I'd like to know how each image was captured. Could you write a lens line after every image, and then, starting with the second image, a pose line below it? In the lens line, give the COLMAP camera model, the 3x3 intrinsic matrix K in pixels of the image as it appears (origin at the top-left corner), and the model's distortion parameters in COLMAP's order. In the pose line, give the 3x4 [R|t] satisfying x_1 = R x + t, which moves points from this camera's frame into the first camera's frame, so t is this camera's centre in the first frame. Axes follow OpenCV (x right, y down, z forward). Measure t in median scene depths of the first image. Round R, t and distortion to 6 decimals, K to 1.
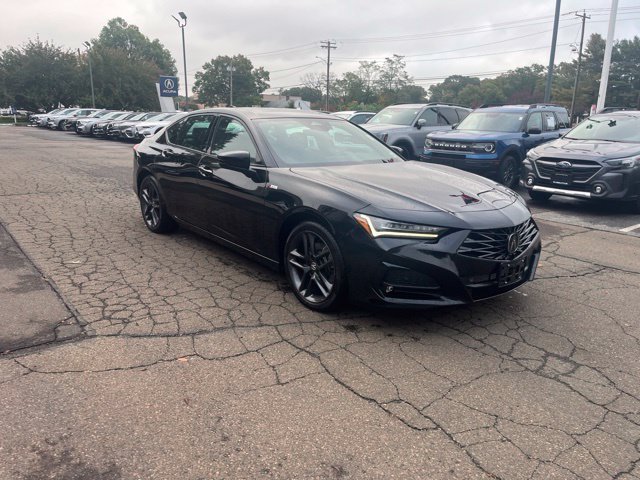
lens RADIAL K [[483.2, 0, 318.4], [0, 483.2, 241.9], [0, 0, 1]] dist [0.074941, -0.094000]
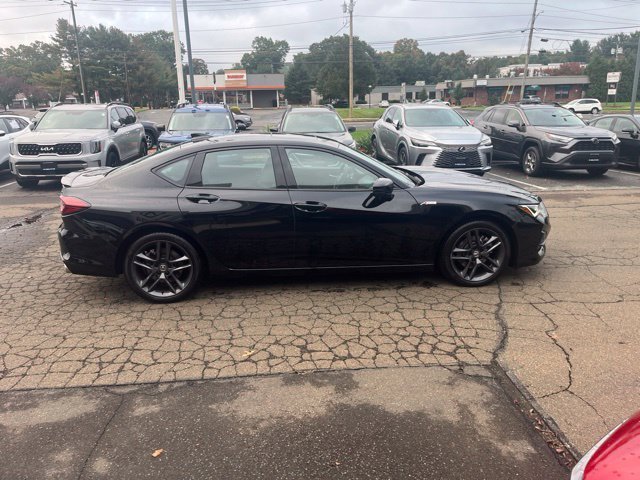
lens RADIAL K [[483.2, 0, 319.6], [0, 483.2, 232.4], [0, 0, 1]] dist [0.074941, -0.094000]
pose [[0.558244, -0.247914, 0.791771, -1.116106], [0.236003, 0.962340, 0.134926, -0.248712], [-0.795403, 0.111539, 0.595729, 0.473243]]
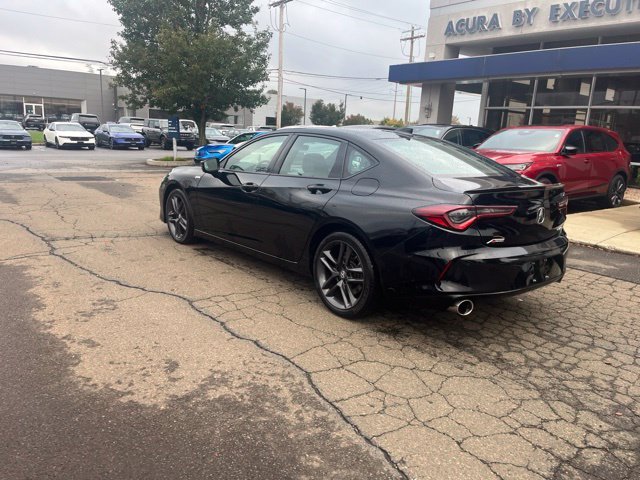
lens RADIAL K [[483.2, 0, 316.9], [0, 483.2, 242.7], [0, 0, 1]] dist [0.074941, -0.094000]
pose [[-0.997376, -0.072043, -0.007089, -0.068476], [-0.067346, 0.887487, 0.455885, -0.641490], [-0.026552, 0.455167, -0.890010, 2.474422]]
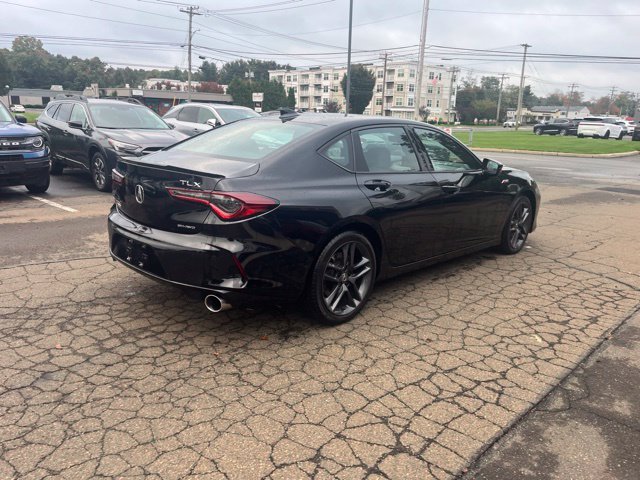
lens RADIAL K [[483.2, 0, 318.0], [0, 483.2, 242.6], [0, 0, 1]] dist [0.074941, -0.094000]
pose [[-0.098994, -0.274766, 0.956401, -1.251753], [0.213841, 0.932794, 0.290118, -0.416965], [-0.971840, 0.233238, -0.033585, 1.459889]]
